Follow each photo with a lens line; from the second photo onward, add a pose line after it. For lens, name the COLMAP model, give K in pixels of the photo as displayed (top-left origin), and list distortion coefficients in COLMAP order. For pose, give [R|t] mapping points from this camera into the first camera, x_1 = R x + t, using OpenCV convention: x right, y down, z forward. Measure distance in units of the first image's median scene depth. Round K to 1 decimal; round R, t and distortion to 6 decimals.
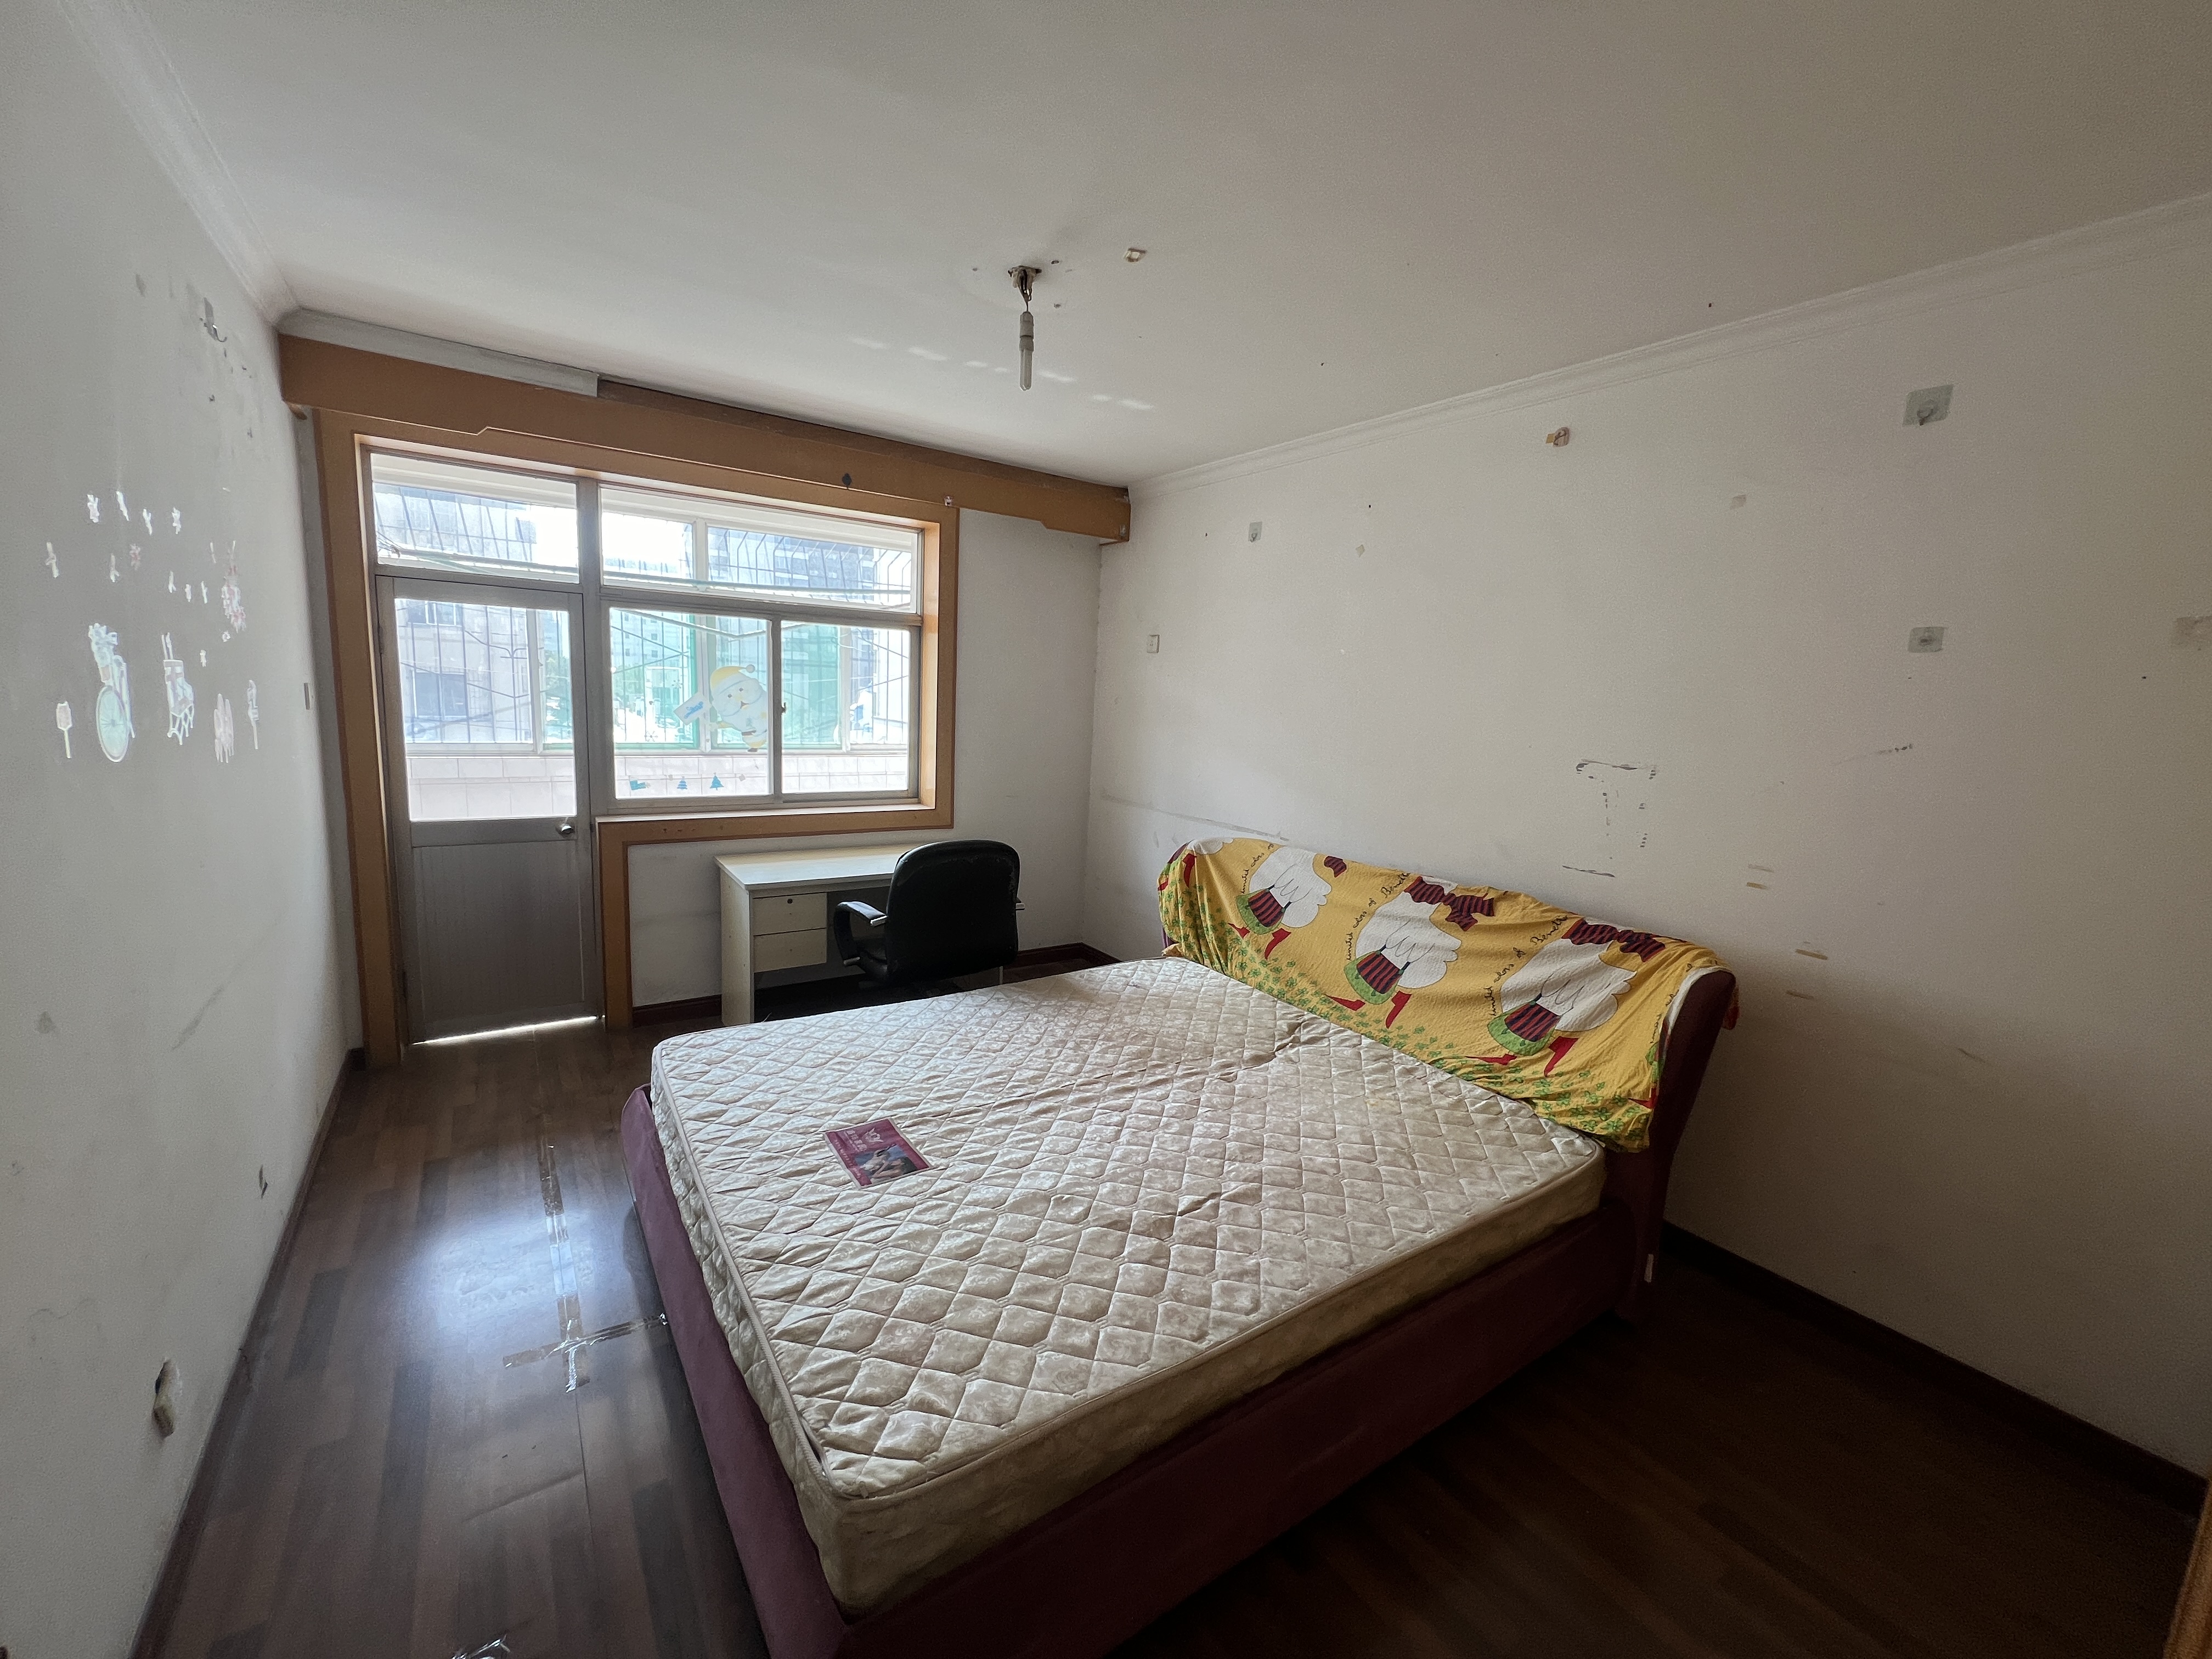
lens RADIAL K [[883.1, 0, 1103.8], [0, 883.1, 829.8], [0, 0, 1]] dist [0.003810, -0.000021]
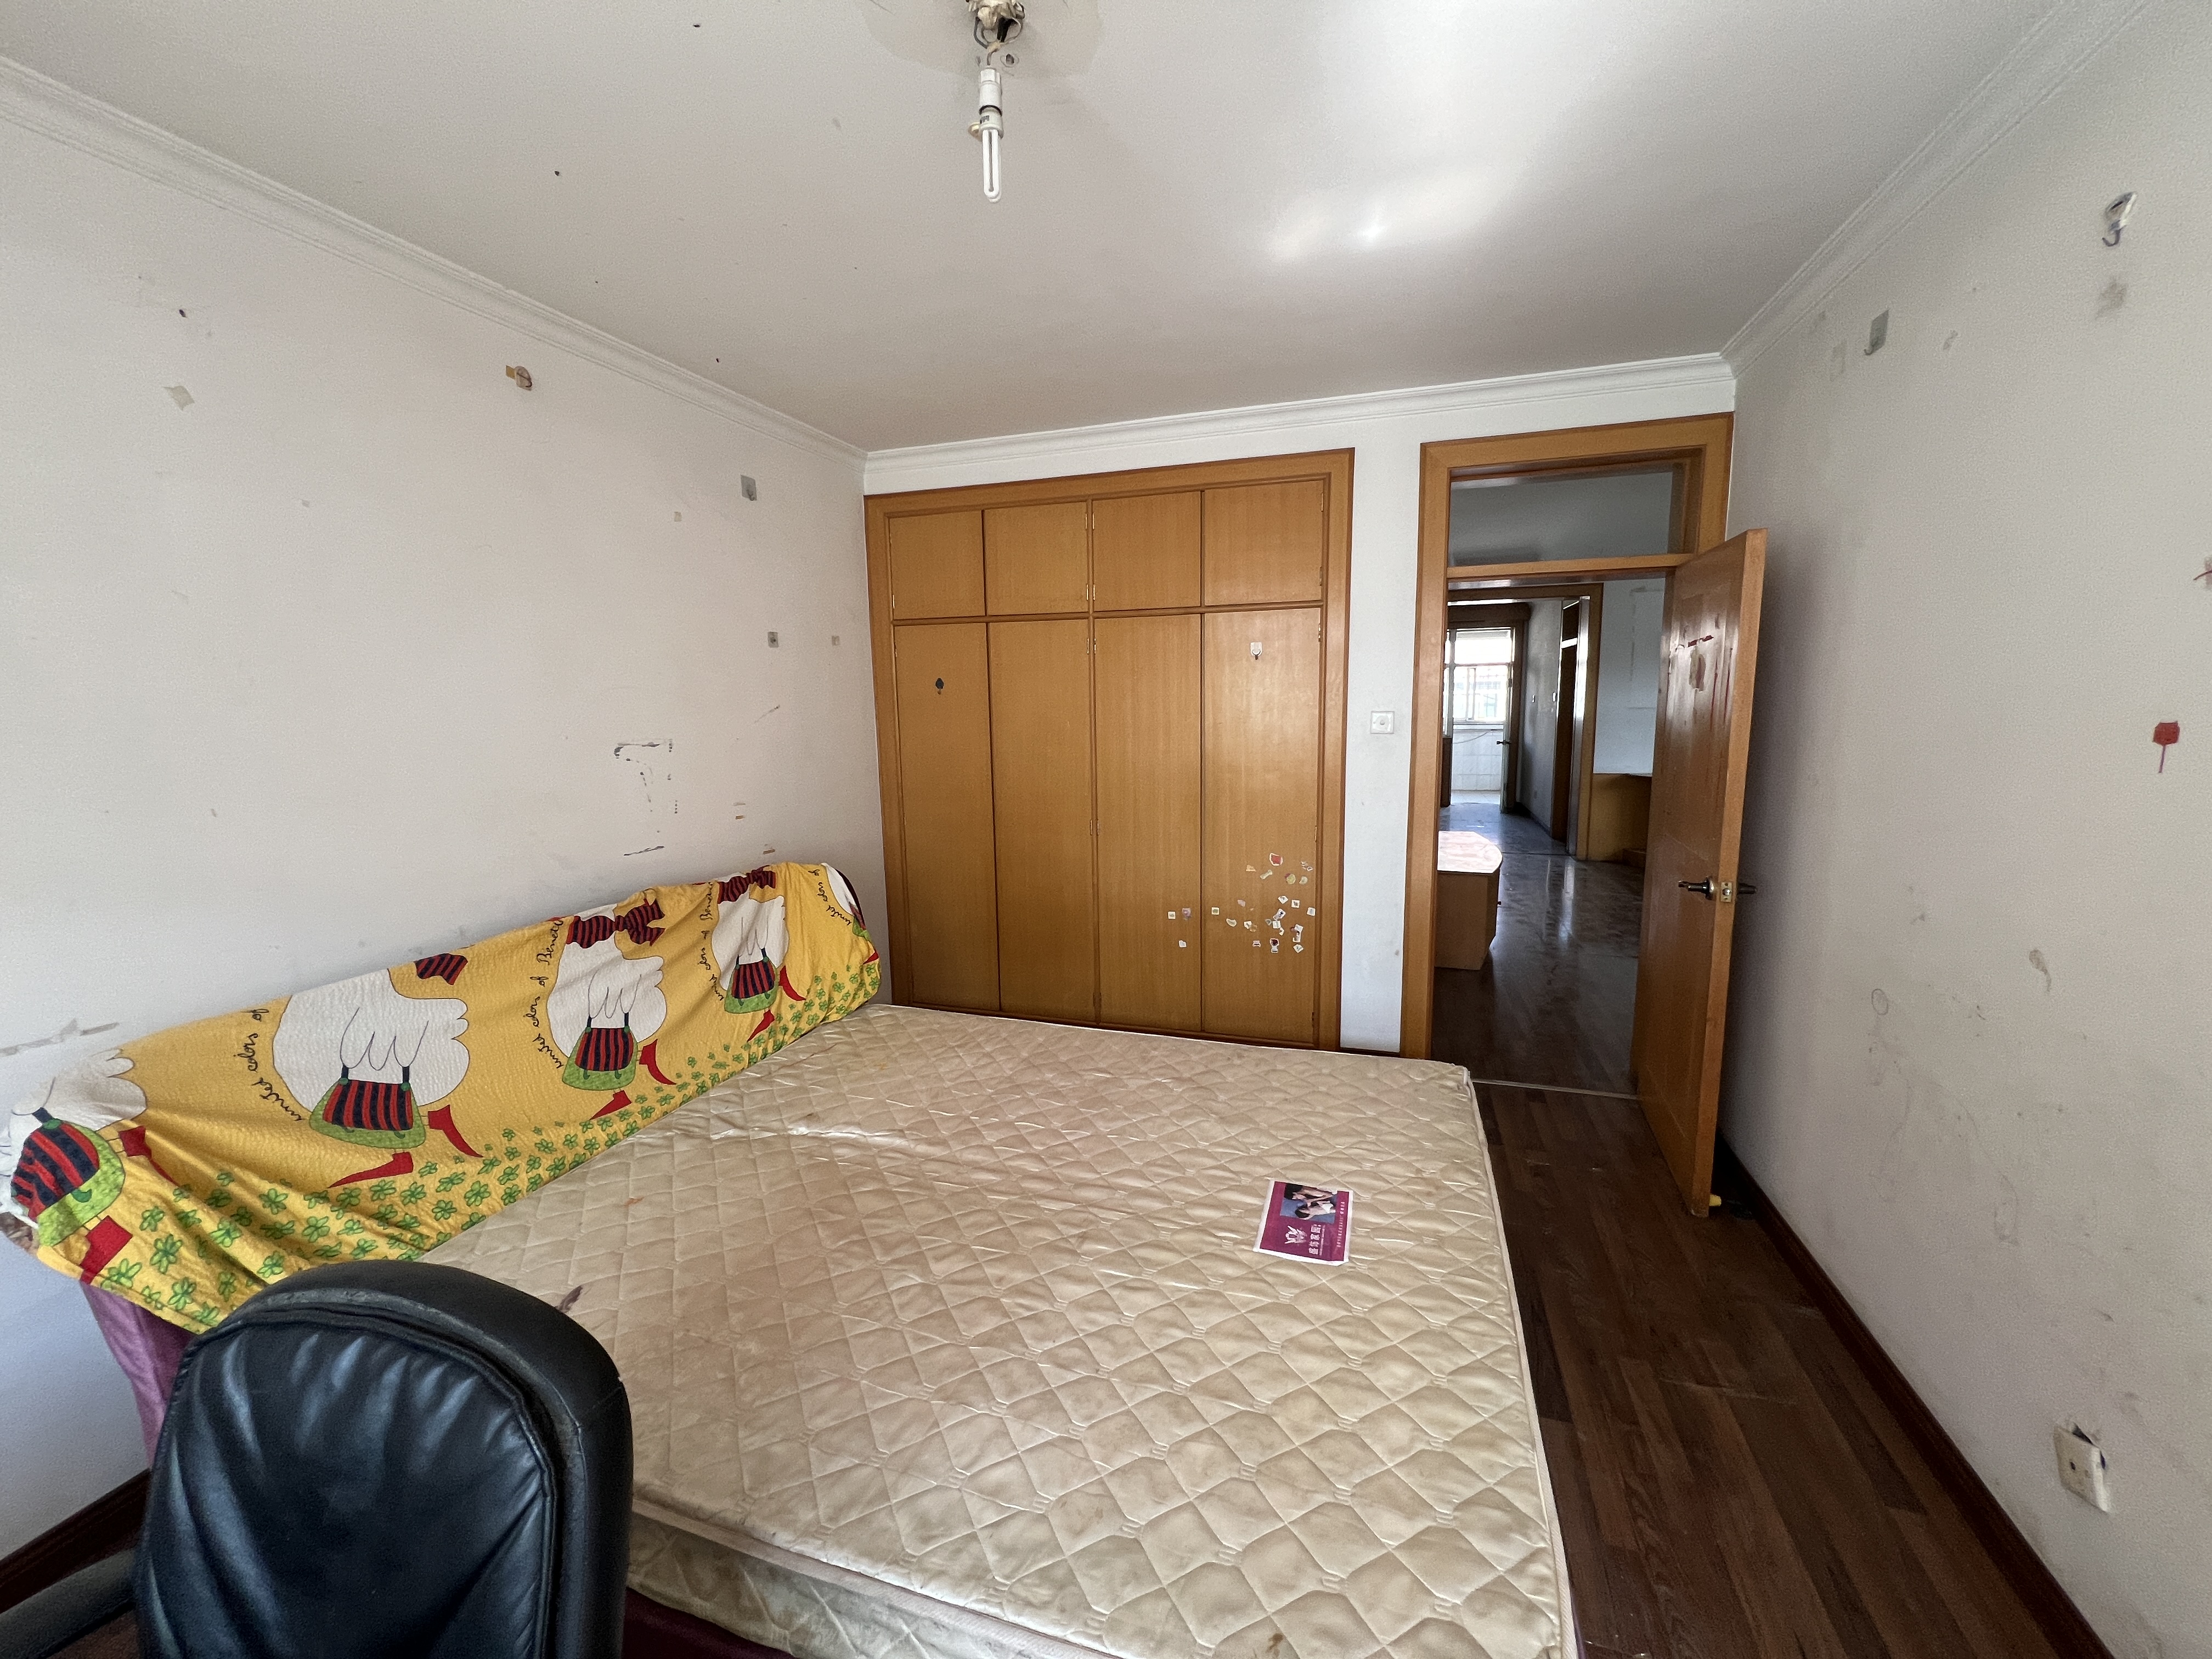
lens RADIAL K [[883.1, 0, 1102.6], [0, 883.1, 822.0], [0, 0, 1]] dist [0.003810, -0.000021]
pose [[-0.611583, -0.152024, 0.776437, -0.525153], [0.106146, 0.956728, 0.270933, -0.191486], [-0.784027, 0.248114, -0.568982, 1.083268]]
